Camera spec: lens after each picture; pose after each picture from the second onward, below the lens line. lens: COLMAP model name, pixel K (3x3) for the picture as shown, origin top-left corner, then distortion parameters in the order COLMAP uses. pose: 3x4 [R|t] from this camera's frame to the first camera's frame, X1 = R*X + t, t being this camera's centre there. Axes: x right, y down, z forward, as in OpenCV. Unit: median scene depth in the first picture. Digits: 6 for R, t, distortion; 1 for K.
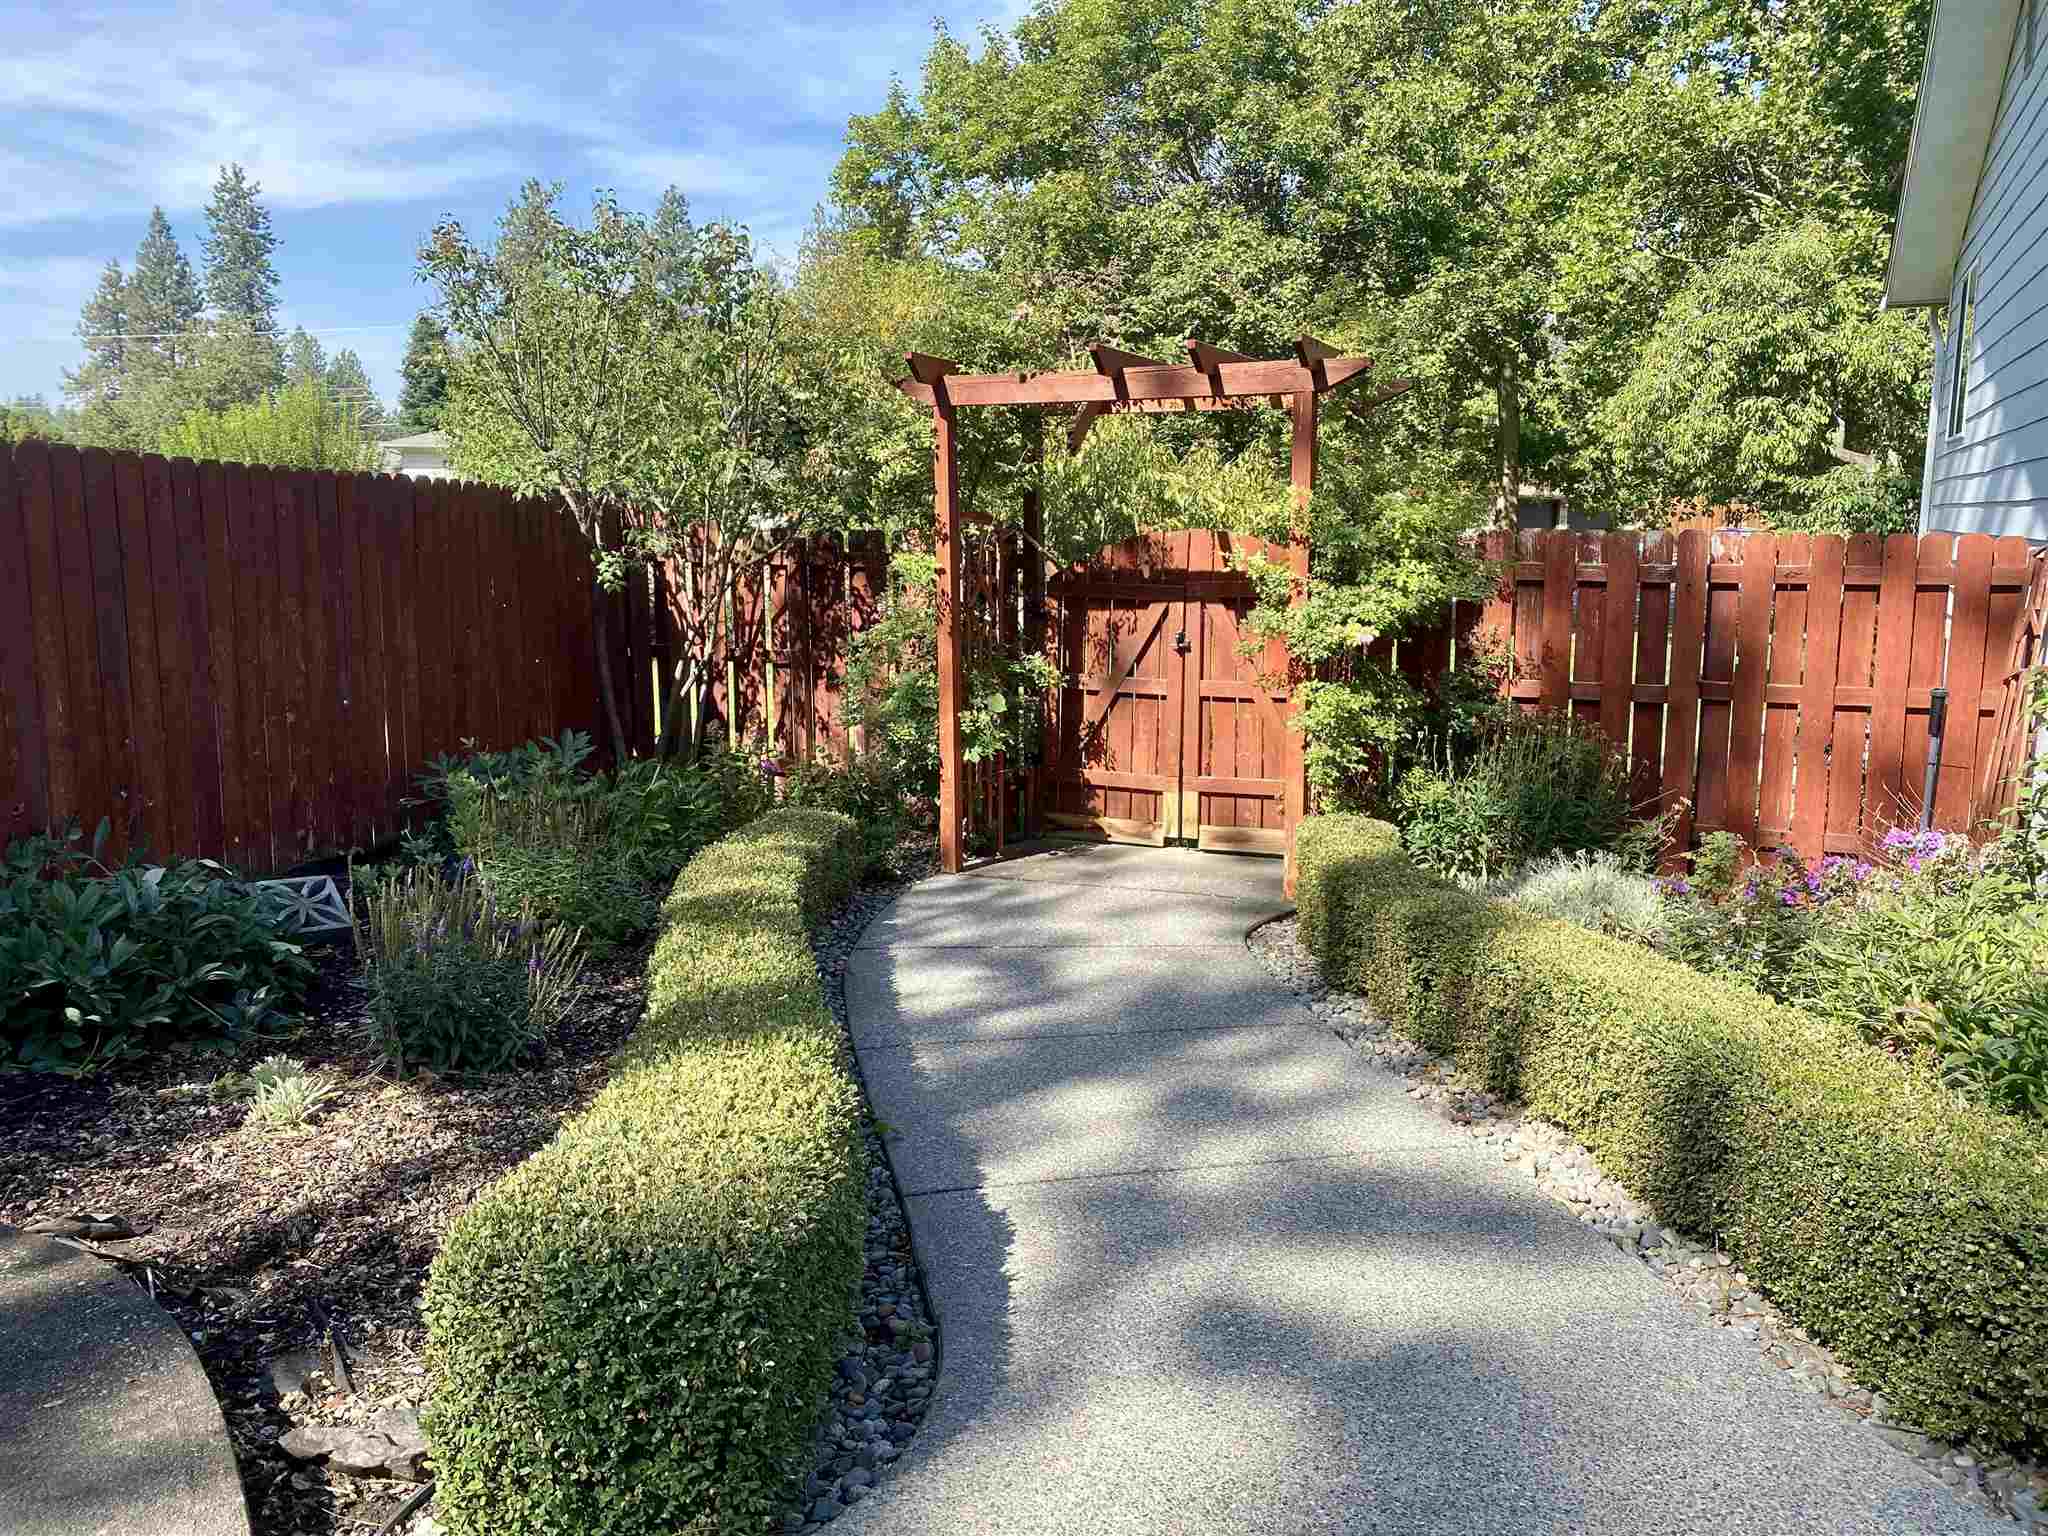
lens RADIAL K [[1556.2, 0, 1025.9], [0, 1556.2, 769.8], [0, 0, 1]] dist [0.022173, -0.022556]
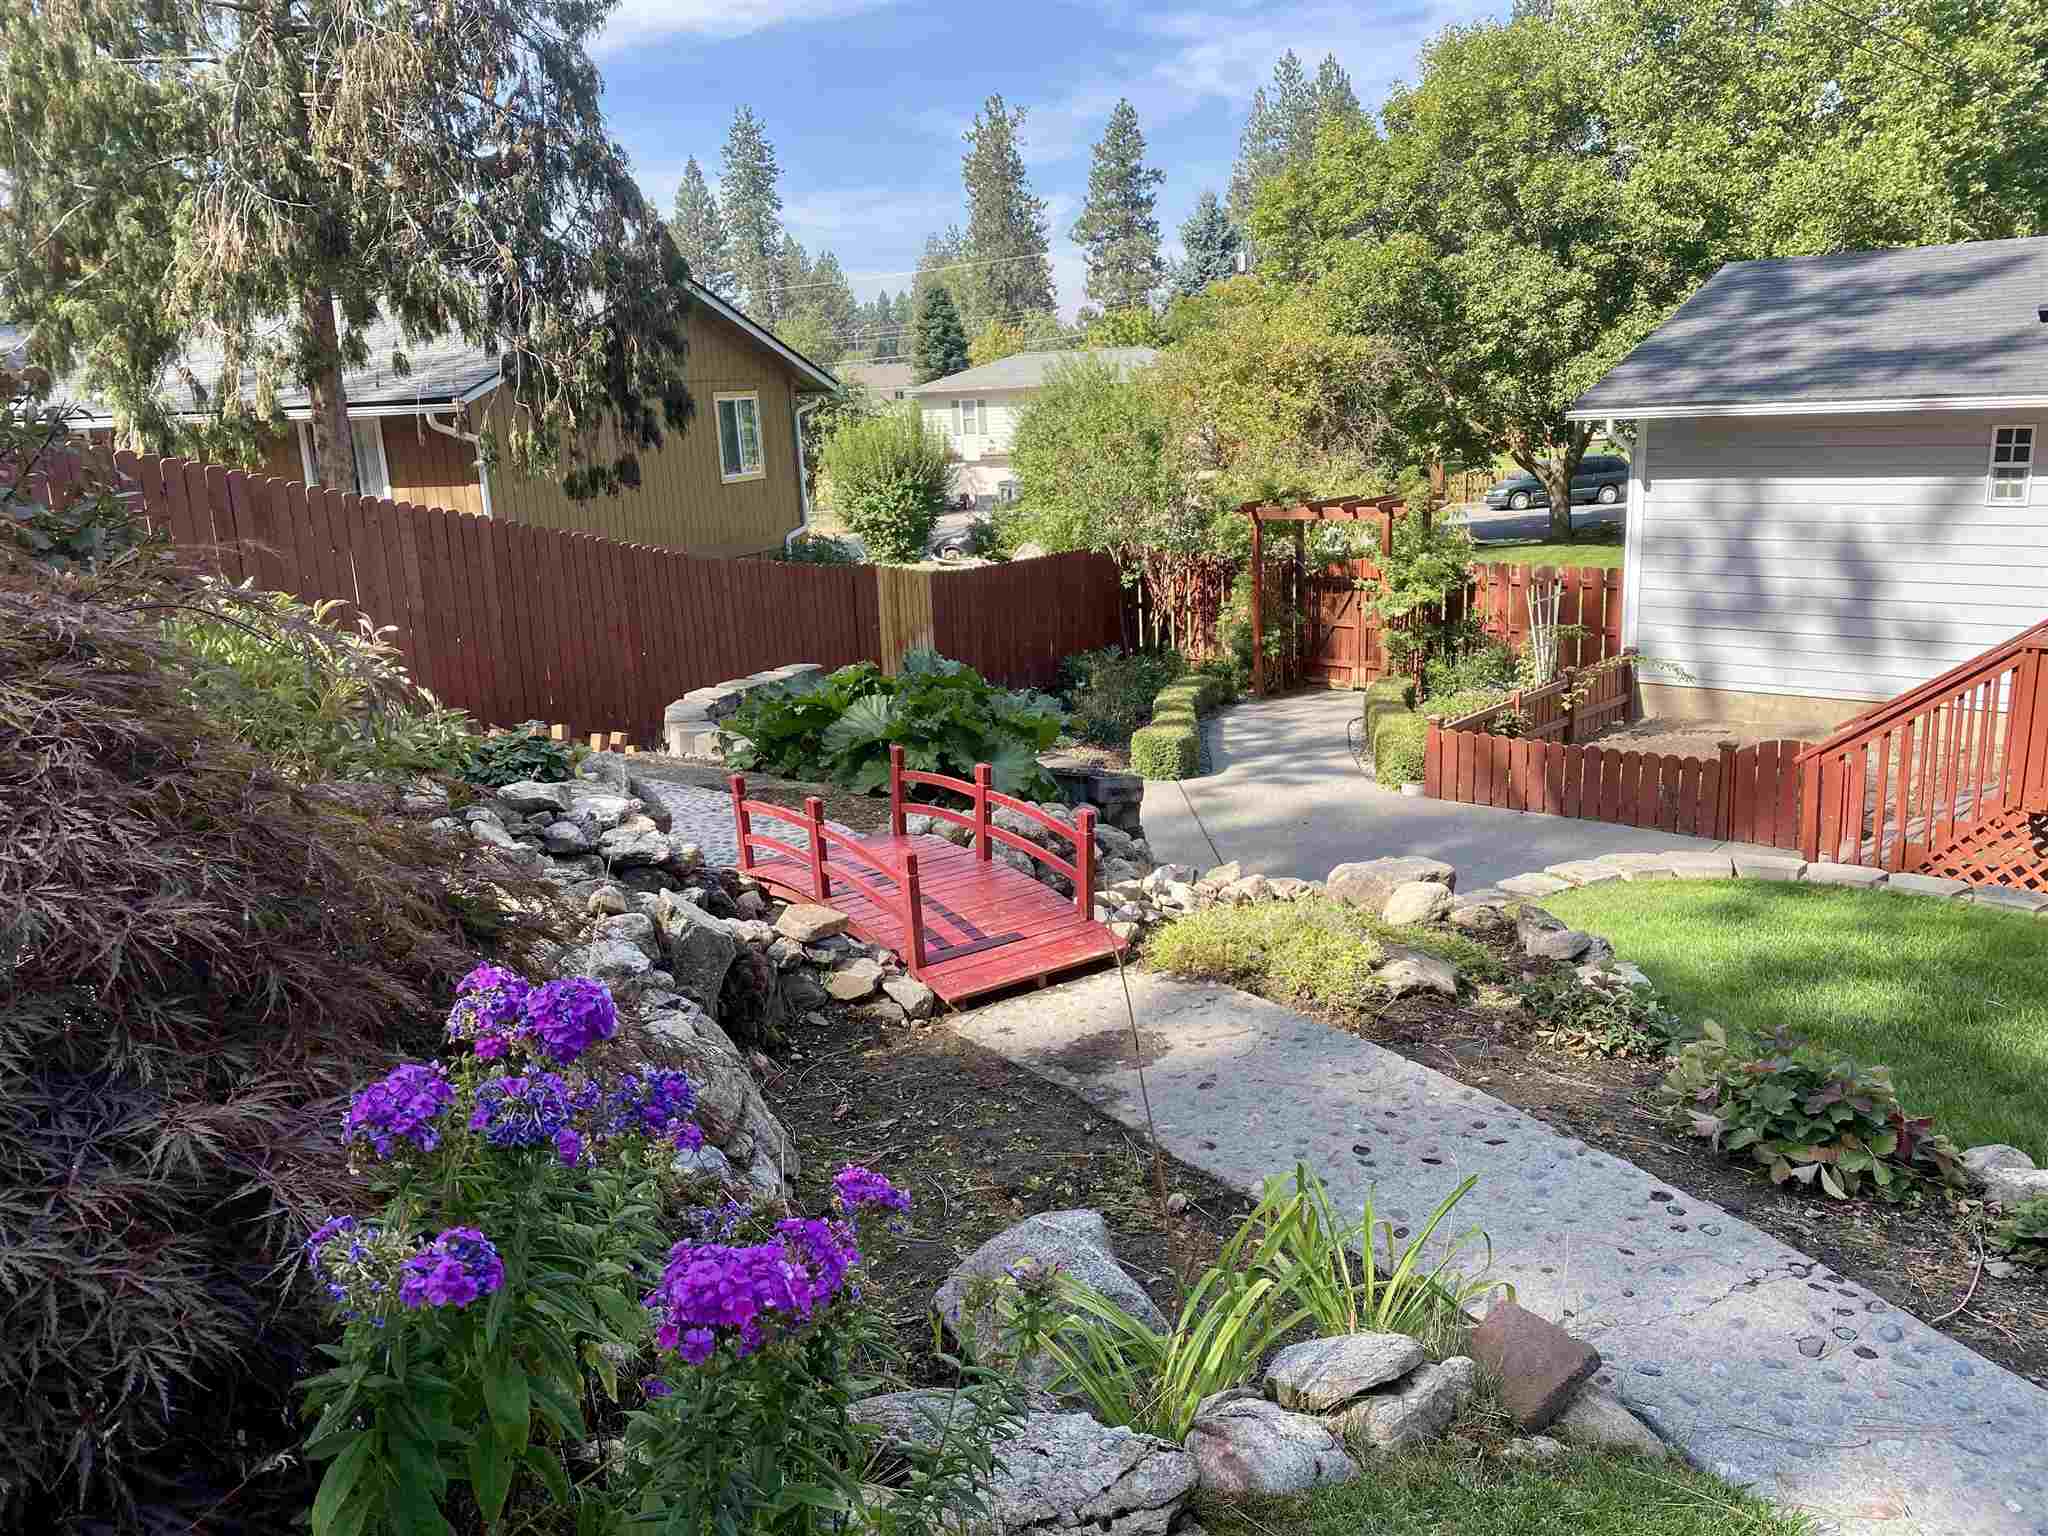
lens RADIAL K [[1556.2, 0, 1004.3], [0, 1556.2, 761.3], [0, 0, 1]] dist [0.022173, -0.022556]
pose [[0.957128, 0.021370, -0.288874, 0.235098], [0.001675, 0.996850, 0.079292, -0.029110], [0.289659, -0.076376, 0.954078, -1.253635]]
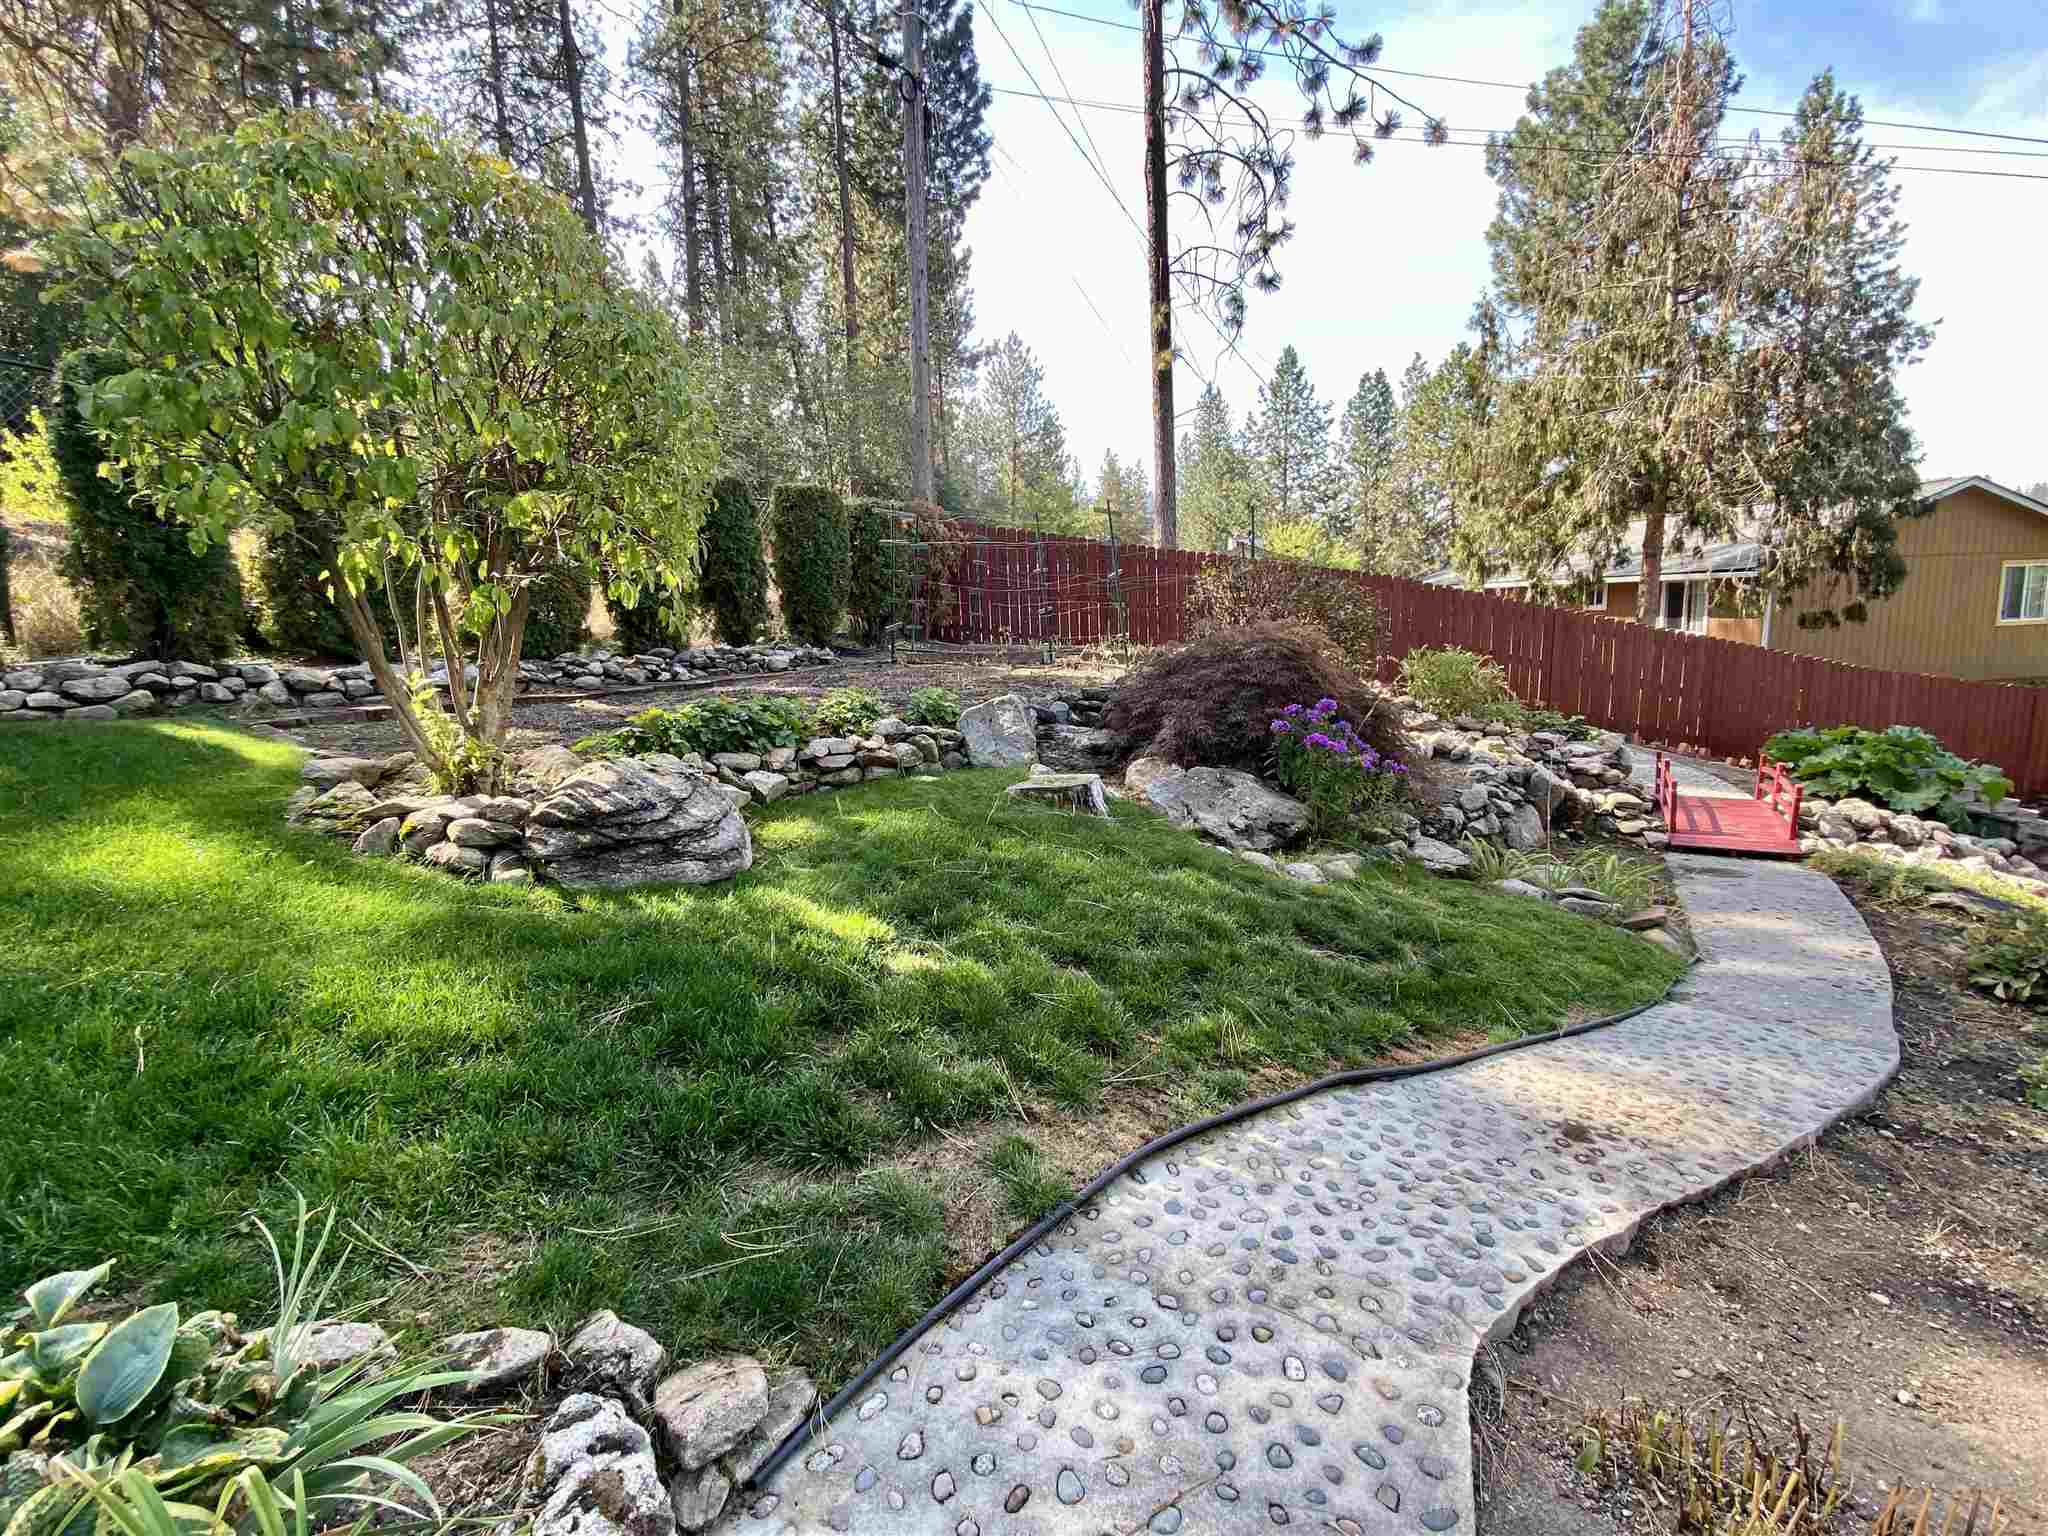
lens RADIAL K [[891.1, 0, 1041.3], [0, 891.1, 772.3], [0, 0, 1]] dist [0.001830, -0.013836]
pose [[0.175598, 0.166745, -0.970238, 0.600707], [-0.111377, 0.982589, 0.148710, -0.011766], [0.978141, 0.081949, 0.191112, -1.364165]]
